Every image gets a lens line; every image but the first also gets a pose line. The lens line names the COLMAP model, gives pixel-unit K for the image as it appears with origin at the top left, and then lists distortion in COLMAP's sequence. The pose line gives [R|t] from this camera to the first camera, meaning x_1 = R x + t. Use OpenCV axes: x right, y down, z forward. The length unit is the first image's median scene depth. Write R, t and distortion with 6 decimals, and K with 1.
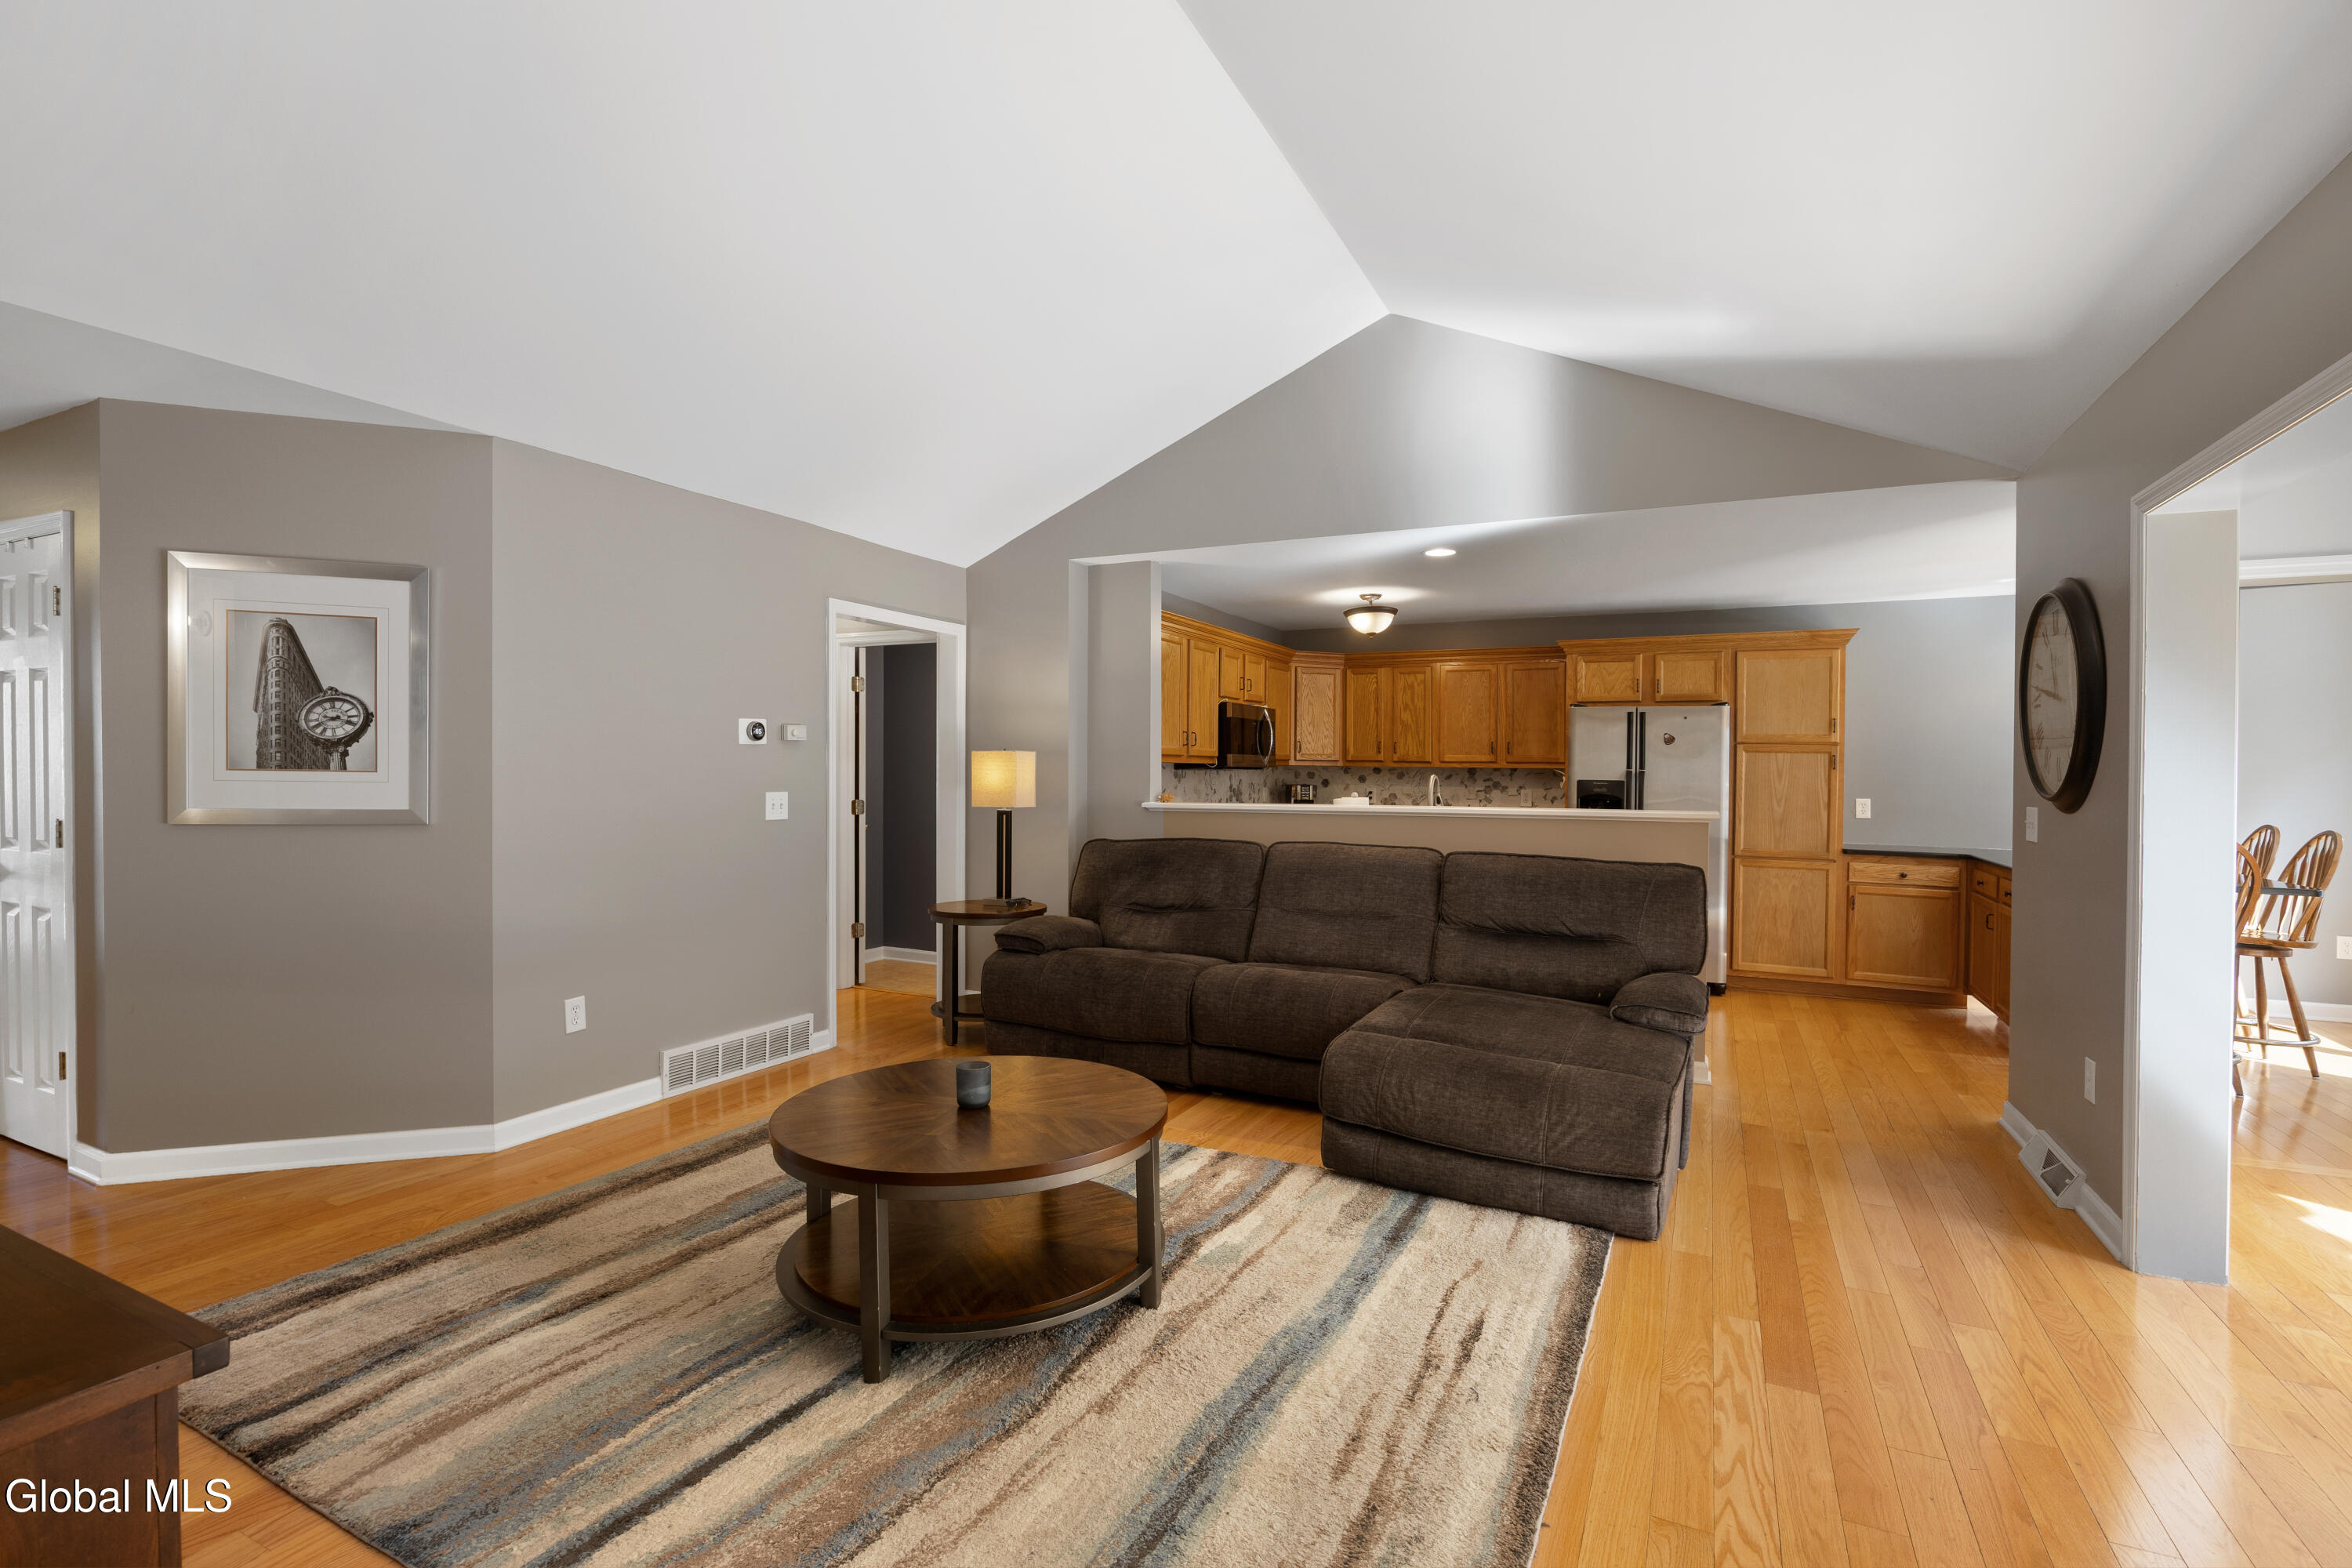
lens RADIAL K [[1089.2, 0, 1186.6], [0, 1089.2, 779.6], [0, 0, 1]] dist [-0.001921, -0.000351]
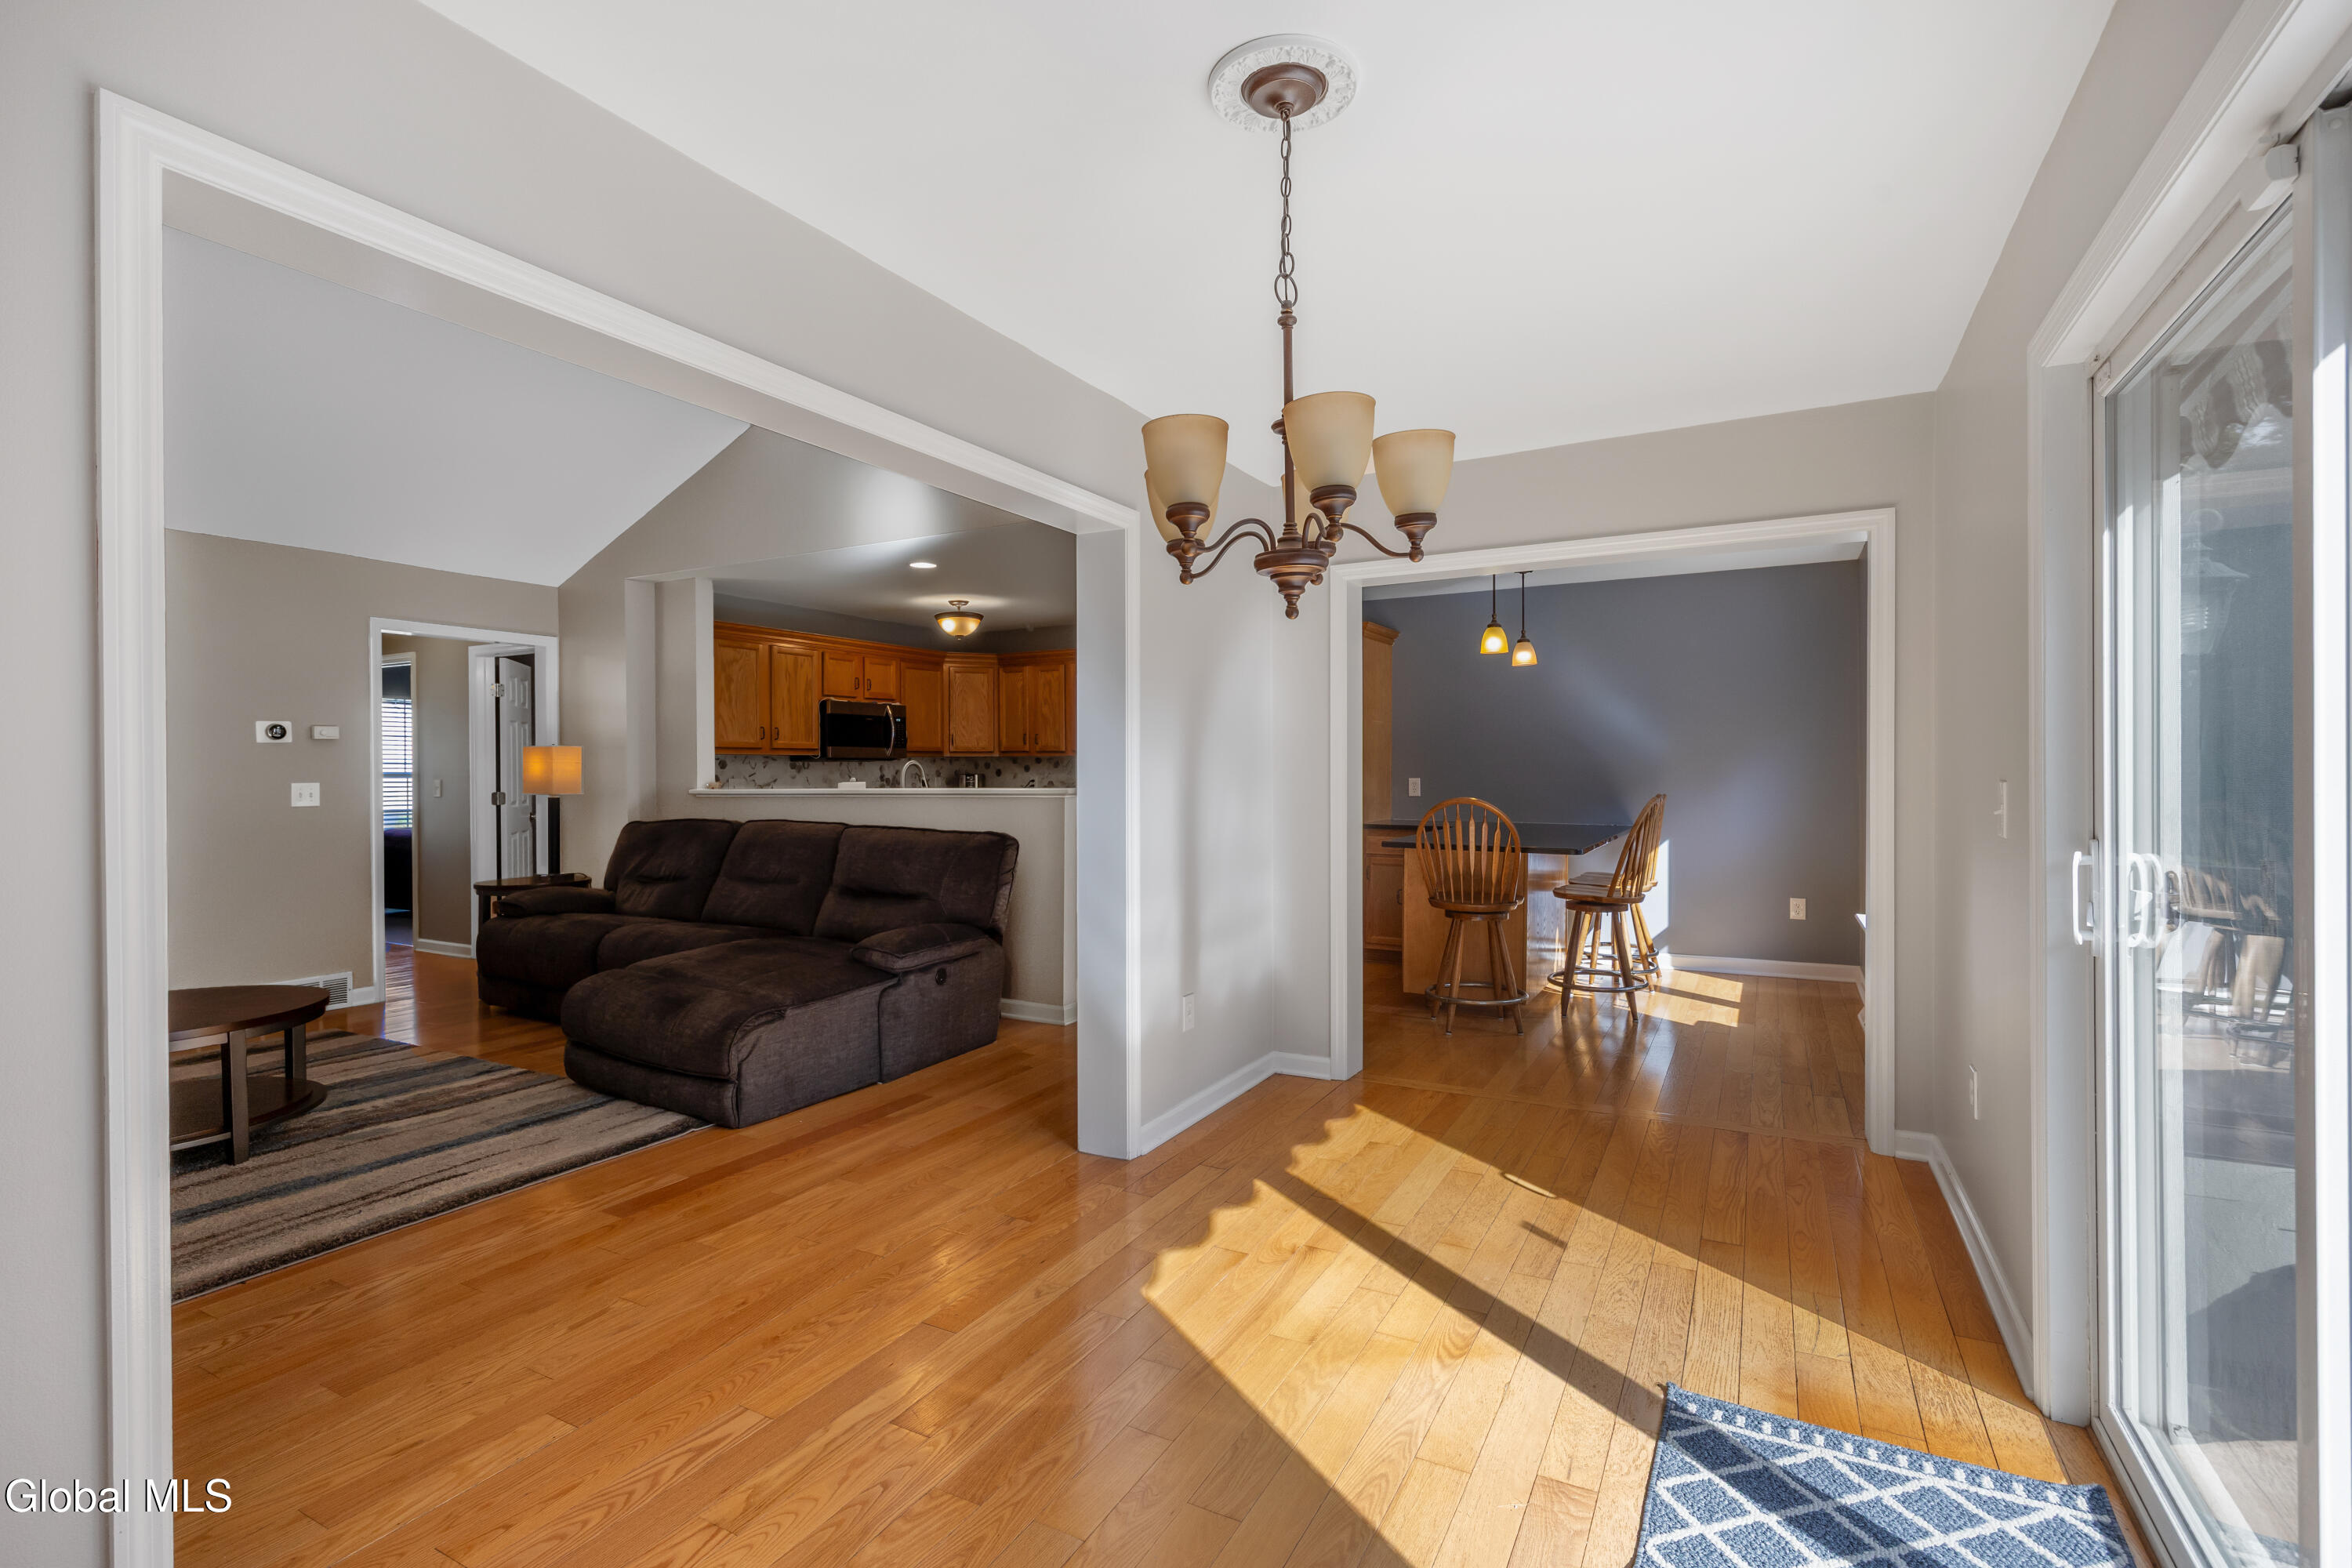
lens RADIAL K [[1083.9, 0, 1181.1], [0, 1083.9, 774.3], [0, 0, 1]] dist [0.000956, -0.000065]
pose [[0.998791, -0.015460, -0.046659, 0.628249], [0.015252, 0.999872, -0.004808, 0.022086], [0.046728, 0.004090, 0.998899, -0.132322]]
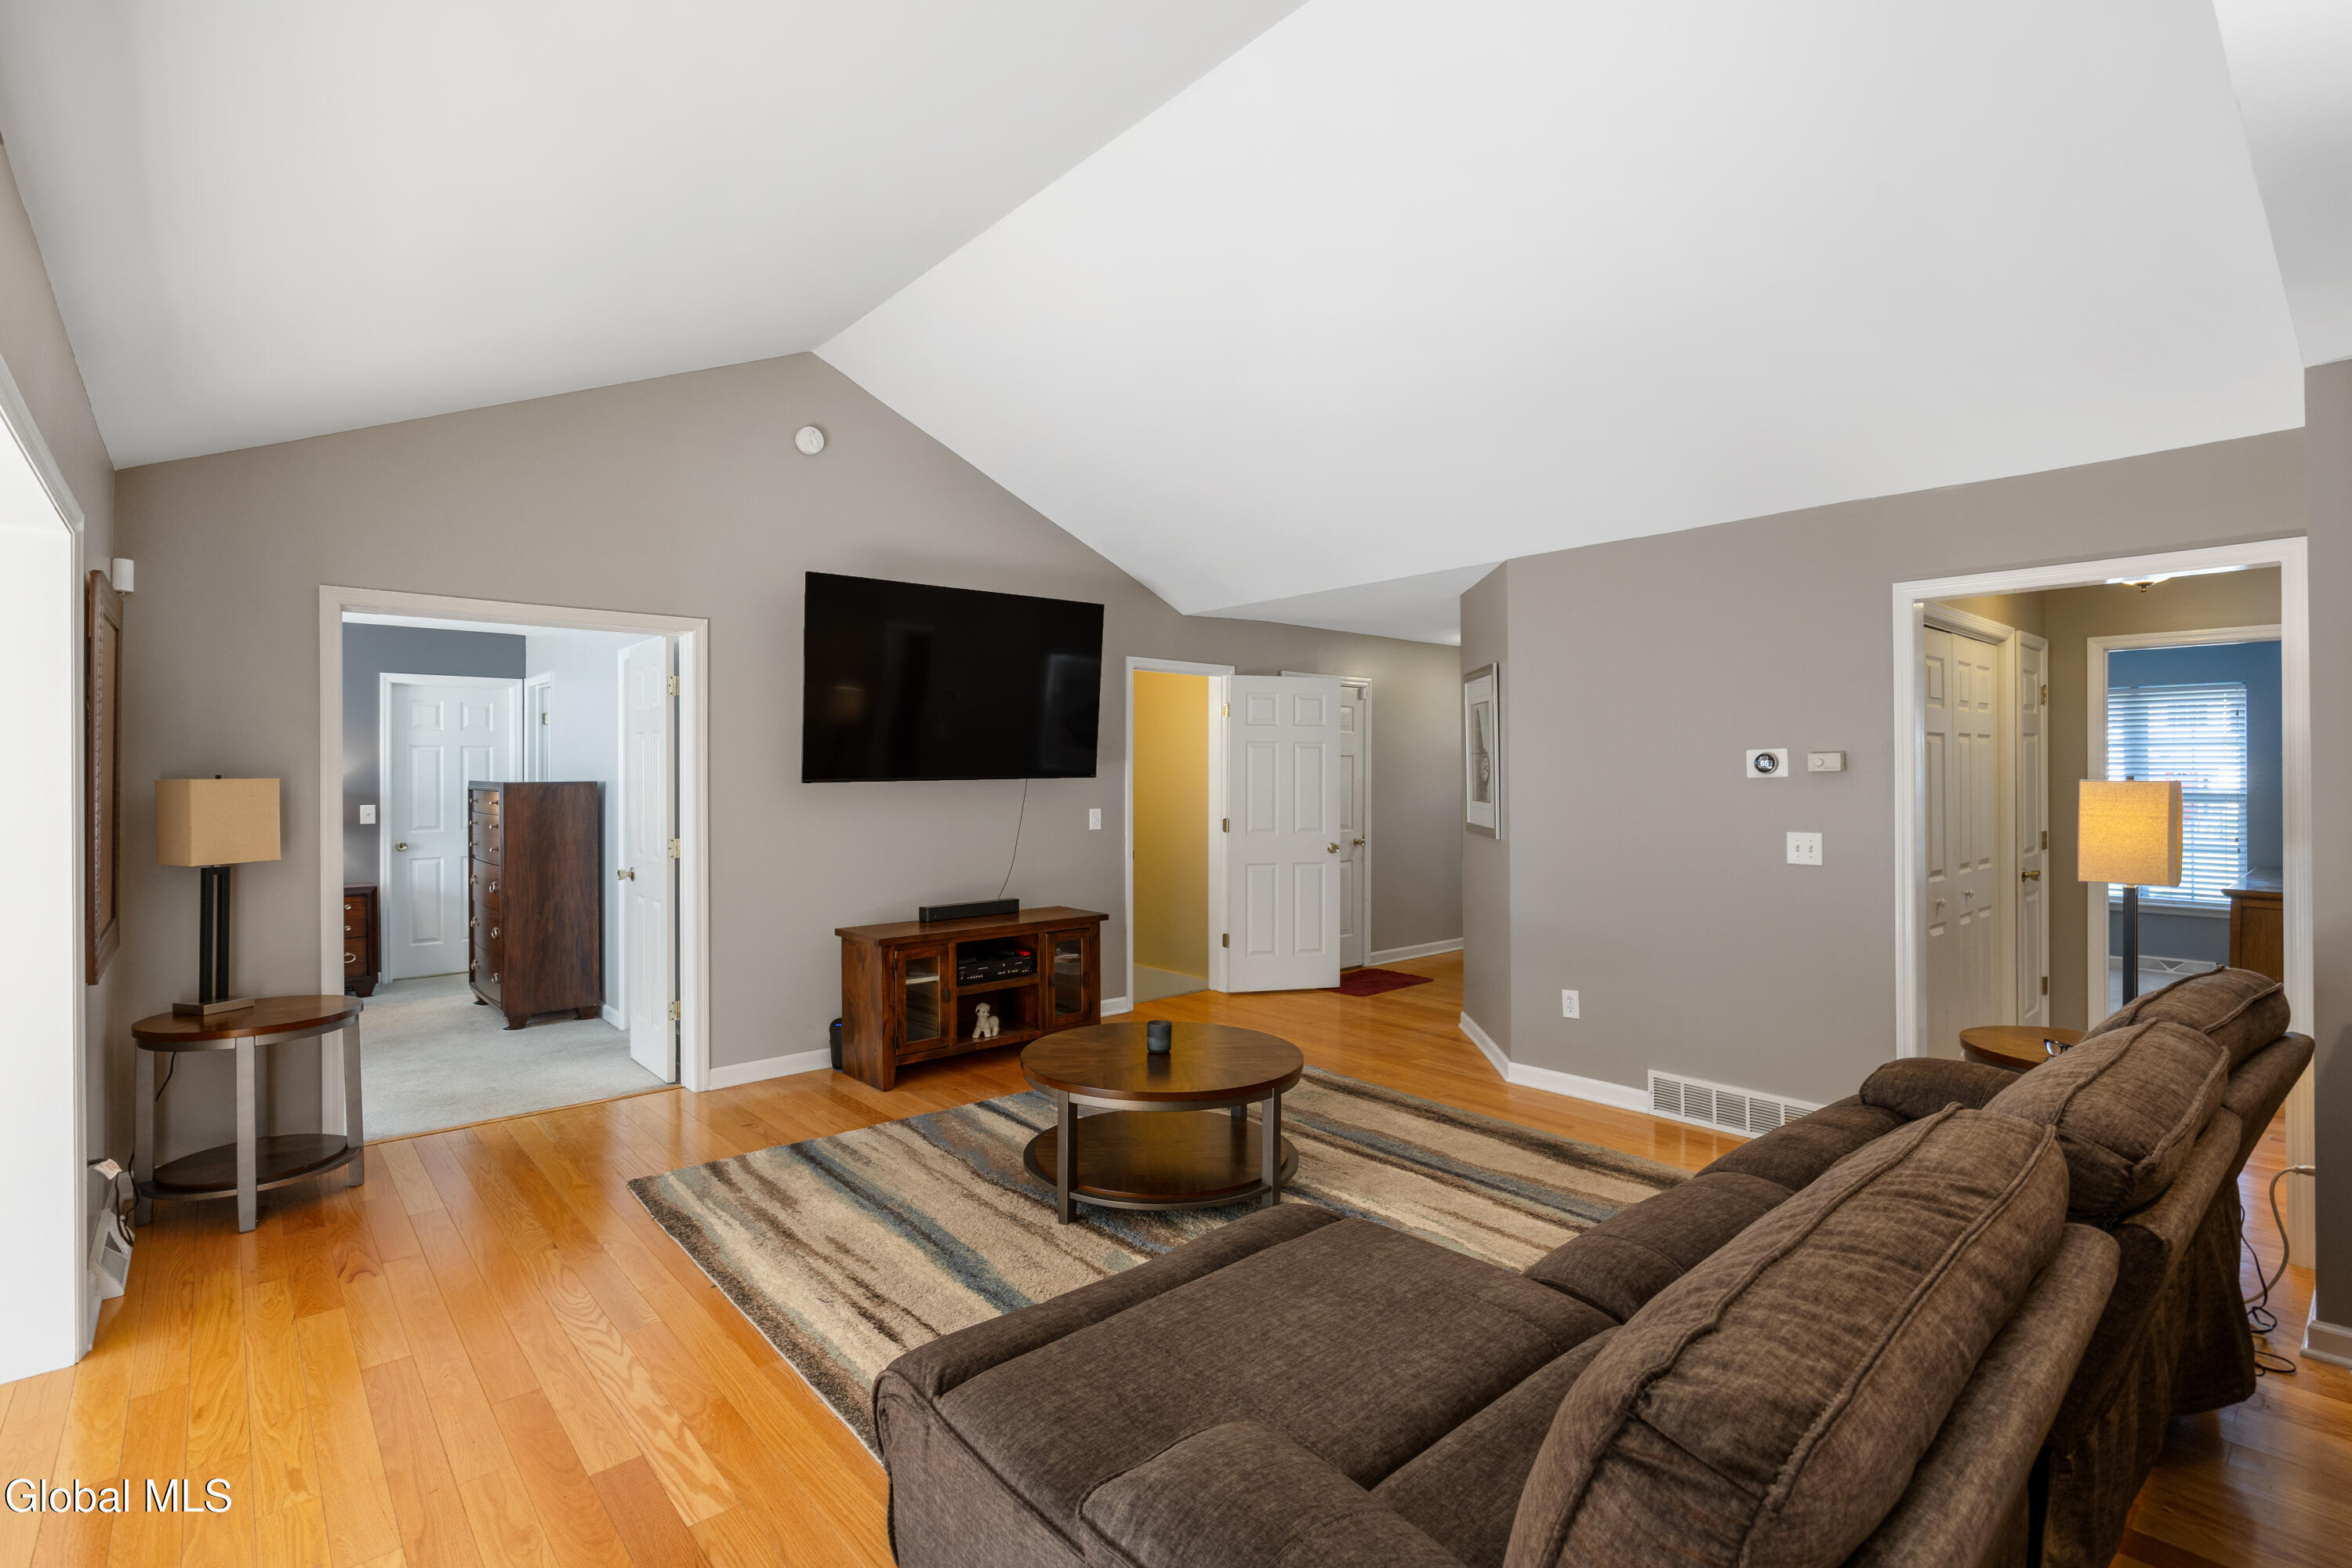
lens RADIAL K [[1089.2, 0, 1186.6], [0, 1089.2, 779.6], [0, 0, 1]] dist [-0.001921, -0.000351]
pose [[-0.384259, -0.006383, -0.923203, 0.602857], [-0.007056, 0.999967, -0.003977, -0.023120], [0.923198, 0.004986, -0.384292, 0.880029]]
